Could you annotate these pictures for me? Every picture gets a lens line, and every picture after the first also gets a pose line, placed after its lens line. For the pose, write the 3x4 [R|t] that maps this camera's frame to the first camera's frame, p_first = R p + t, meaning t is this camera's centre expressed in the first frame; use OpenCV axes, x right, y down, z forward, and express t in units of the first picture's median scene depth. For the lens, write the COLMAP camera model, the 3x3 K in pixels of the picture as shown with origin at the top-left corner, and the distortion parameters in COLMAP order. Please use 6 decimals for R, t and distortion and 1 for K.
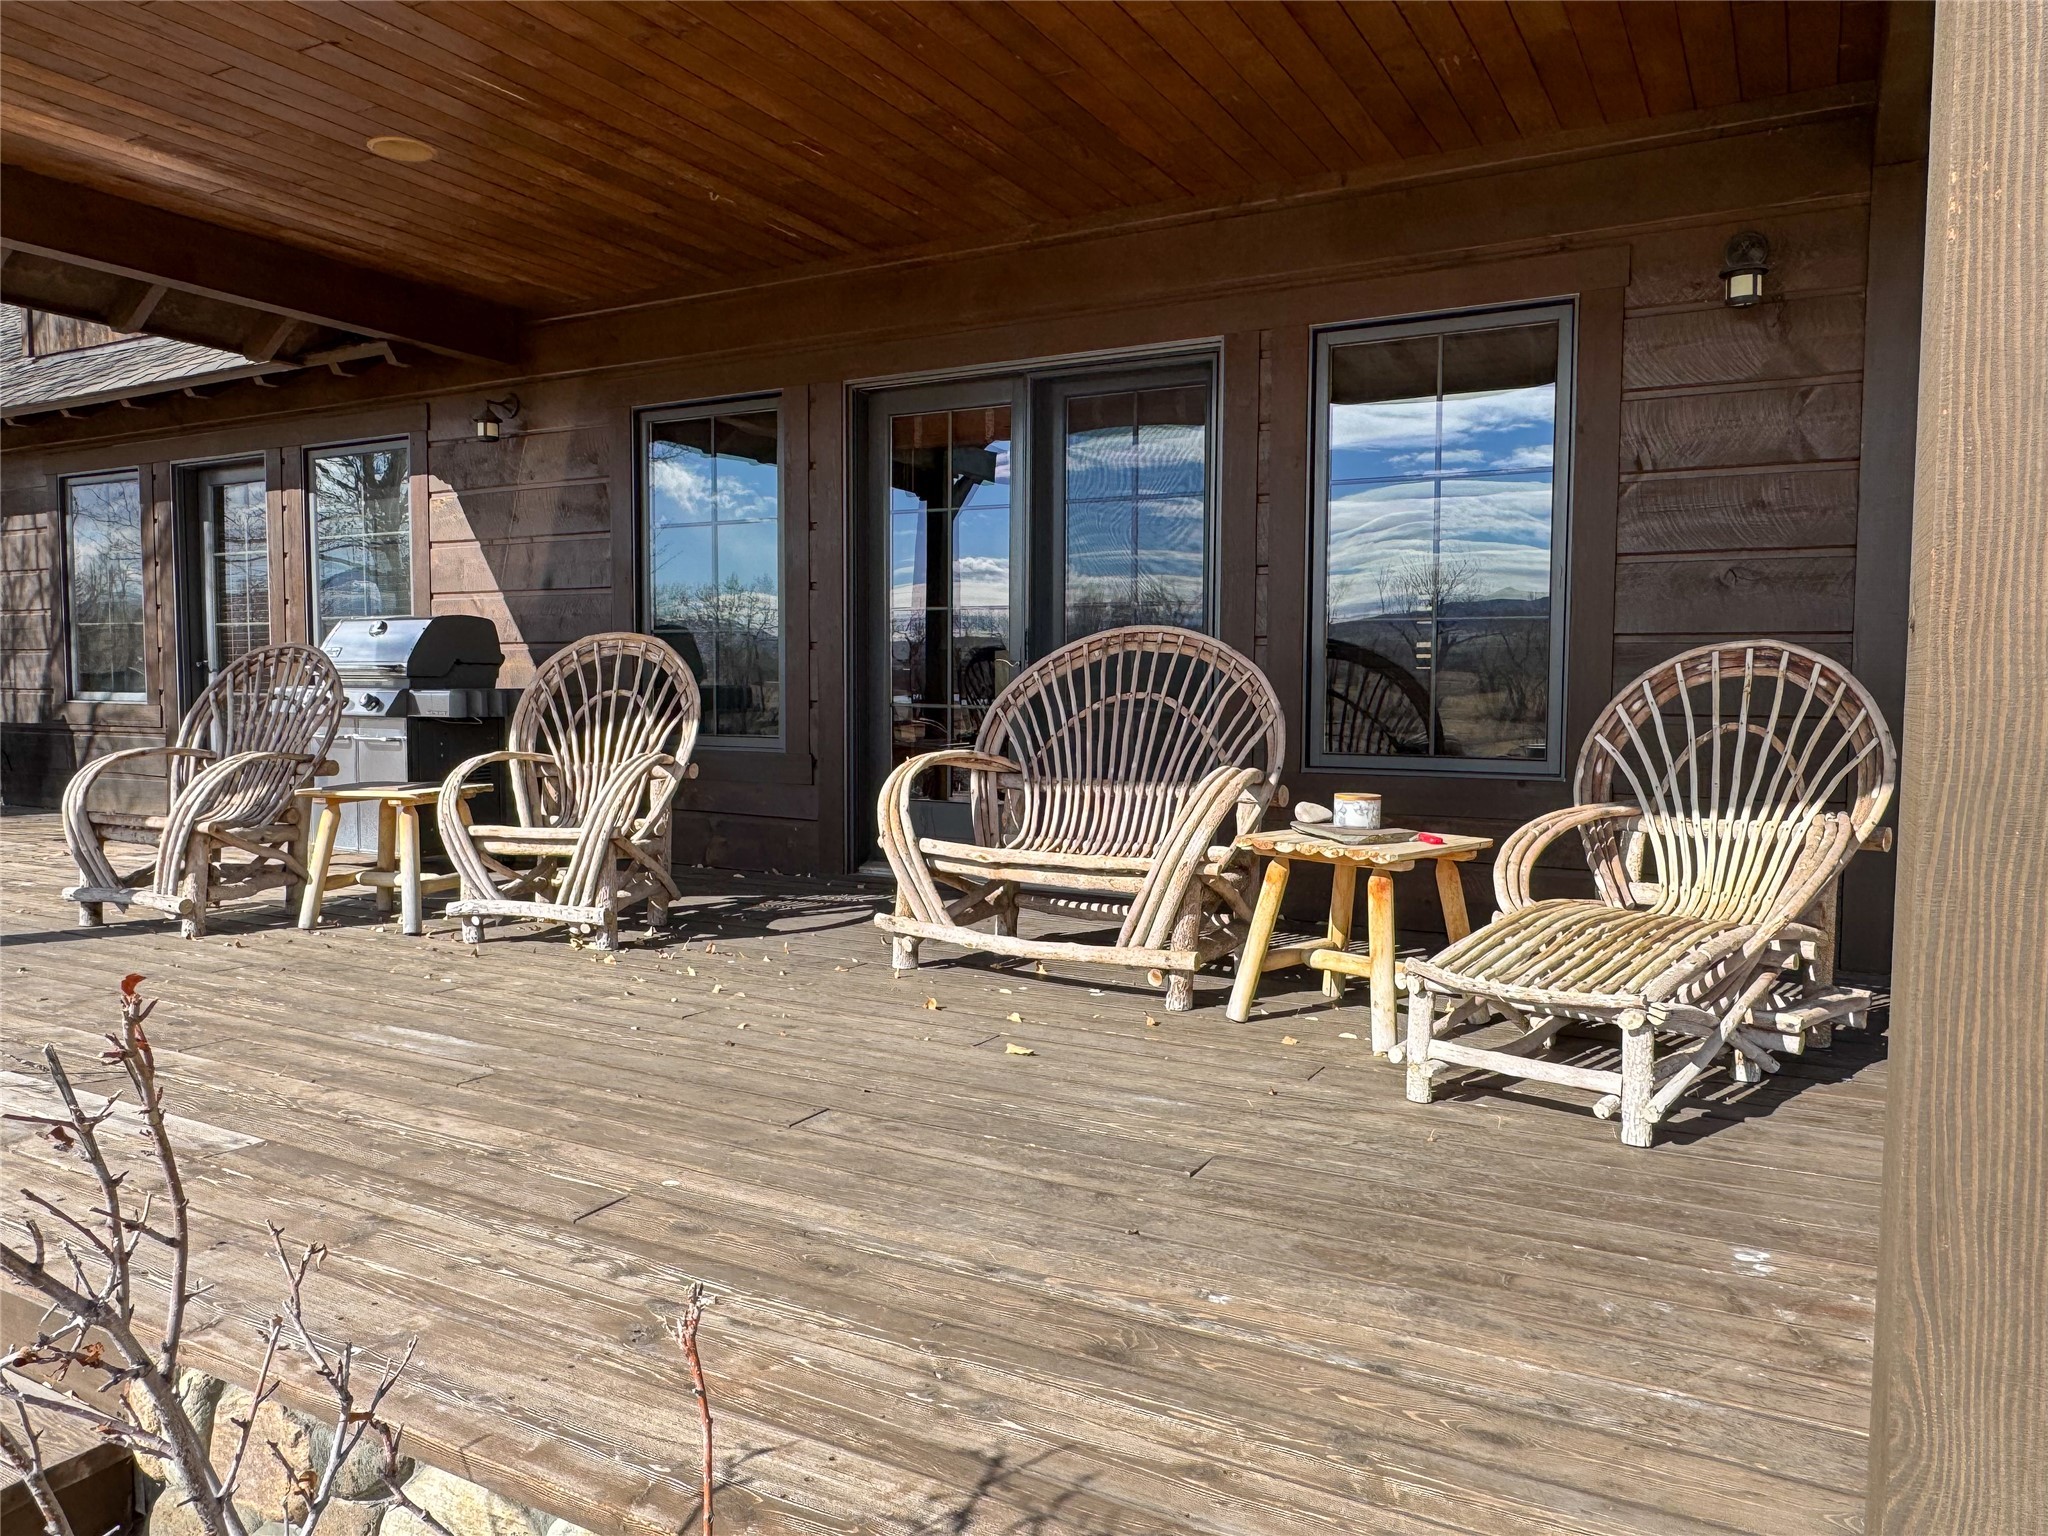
lens RADIAL K [[1430.4, 0, 1024.0], [0, 1430.4, 768.0], [0, 0, 1]] dist [-0.004976, -0.001057]
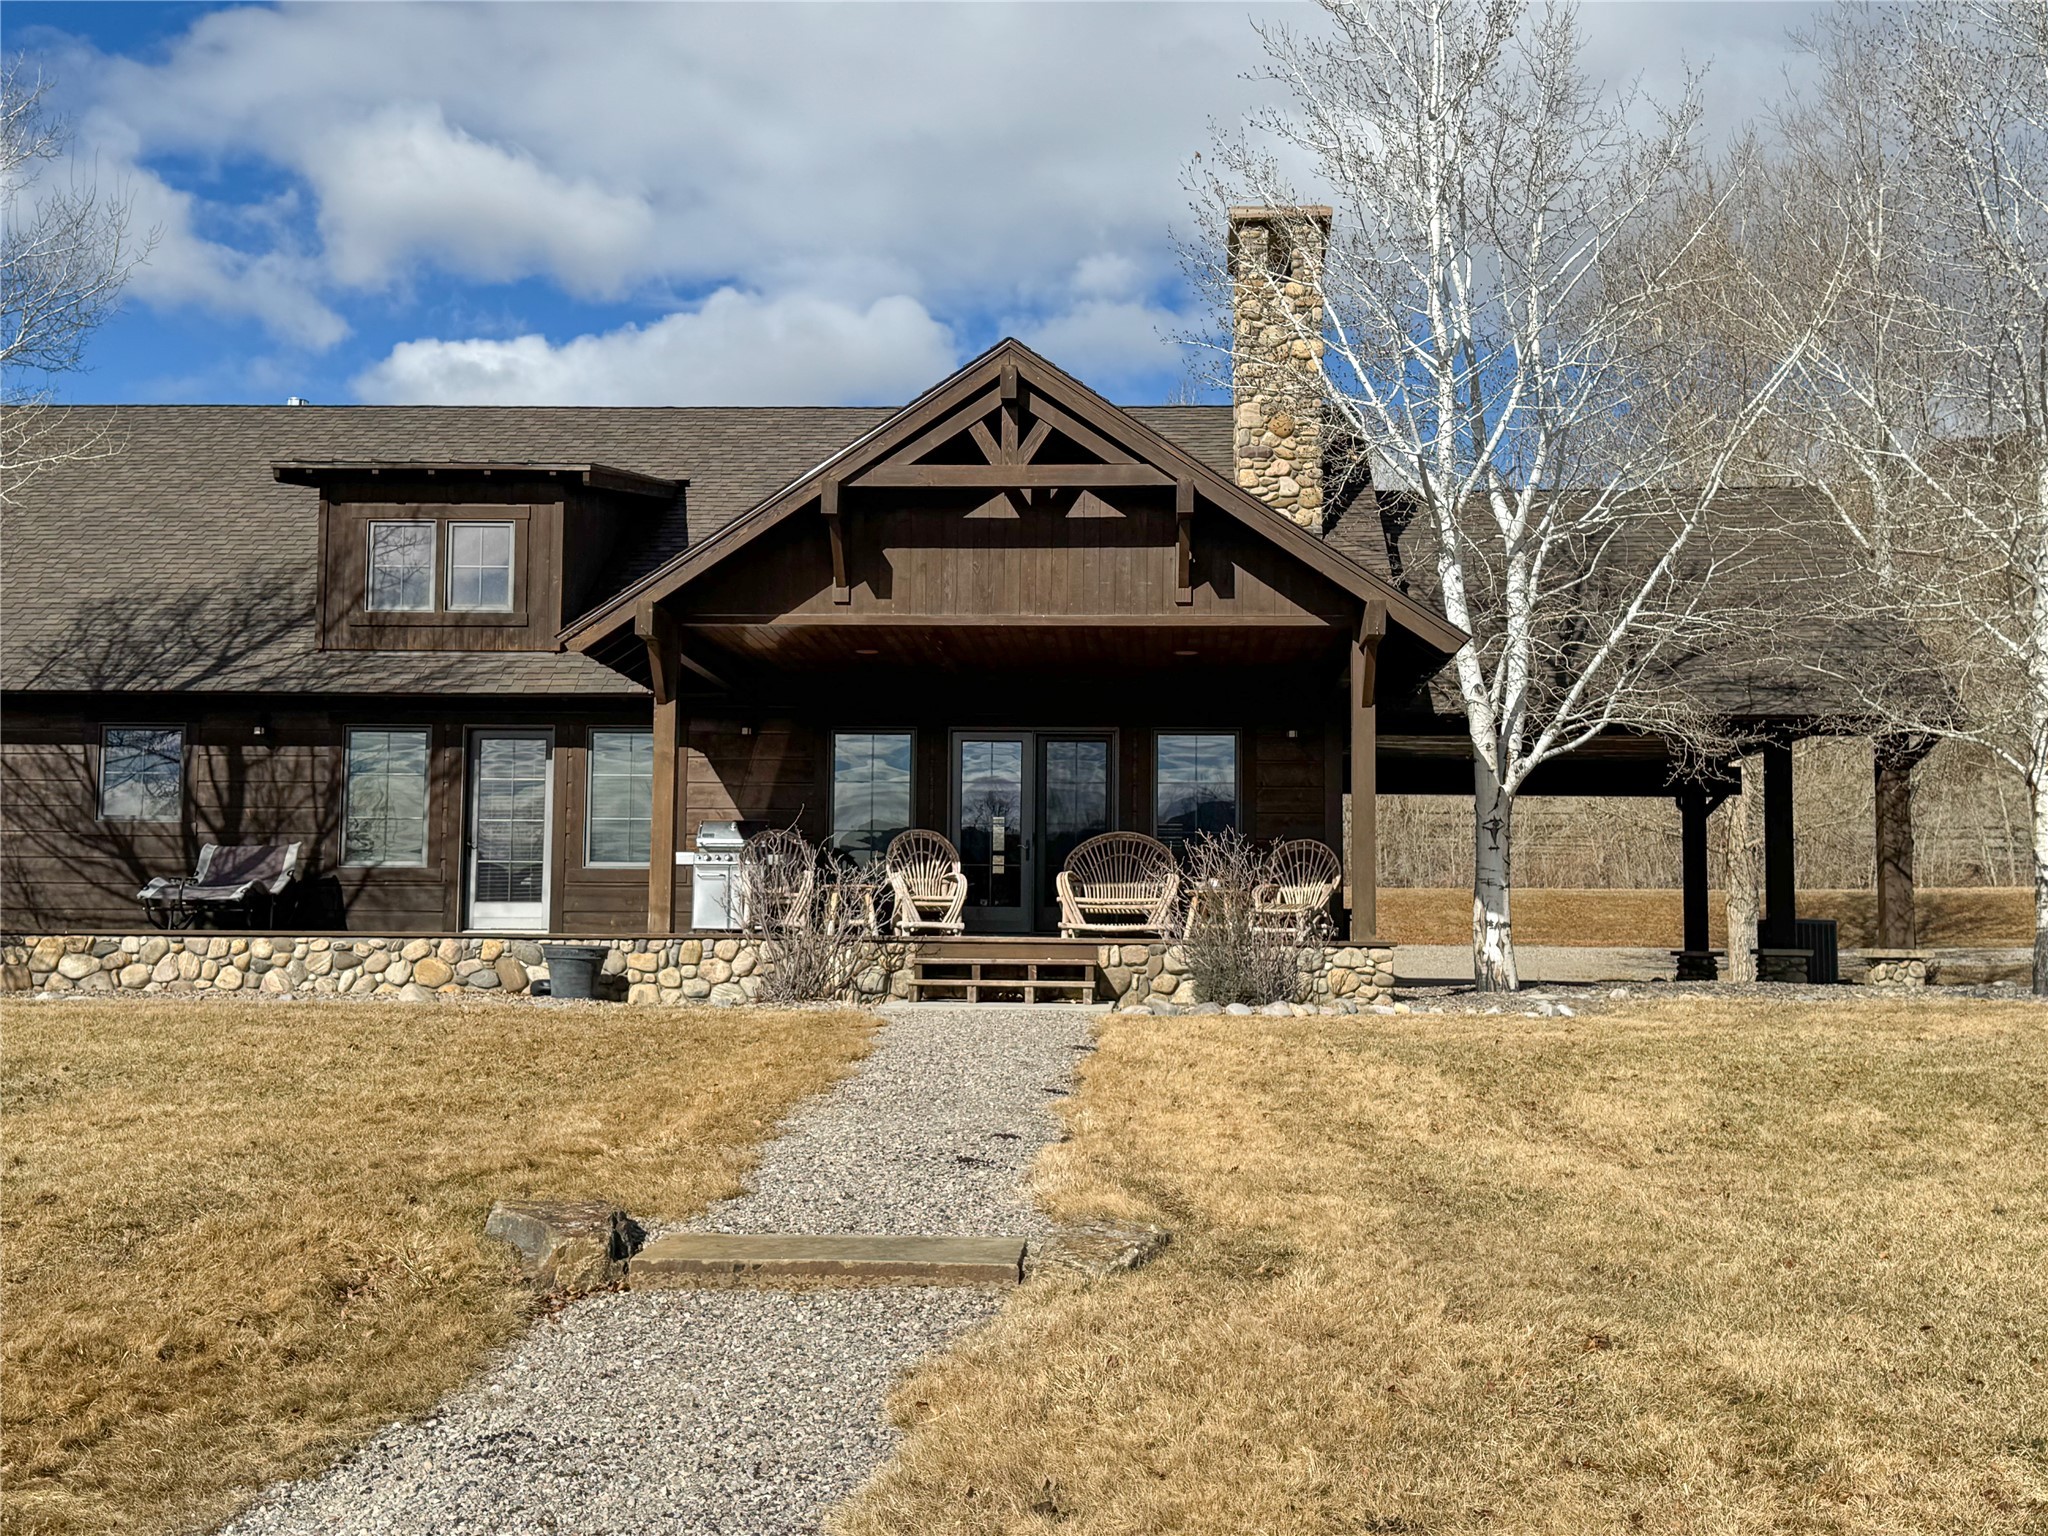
lens RADIAL K [[2469.4, 0, 1024.0], [0, 2469.4, 768.0], [0, 0, 1]] dist [0.091415, -0.000244]
pose [[0.894604, 0.040840, 0.444989, -2.571090], [0.023266, 0.990207, -0.137652, 0.508395], [-0.446253, 0.133497, 0.884893, -3.740922]]
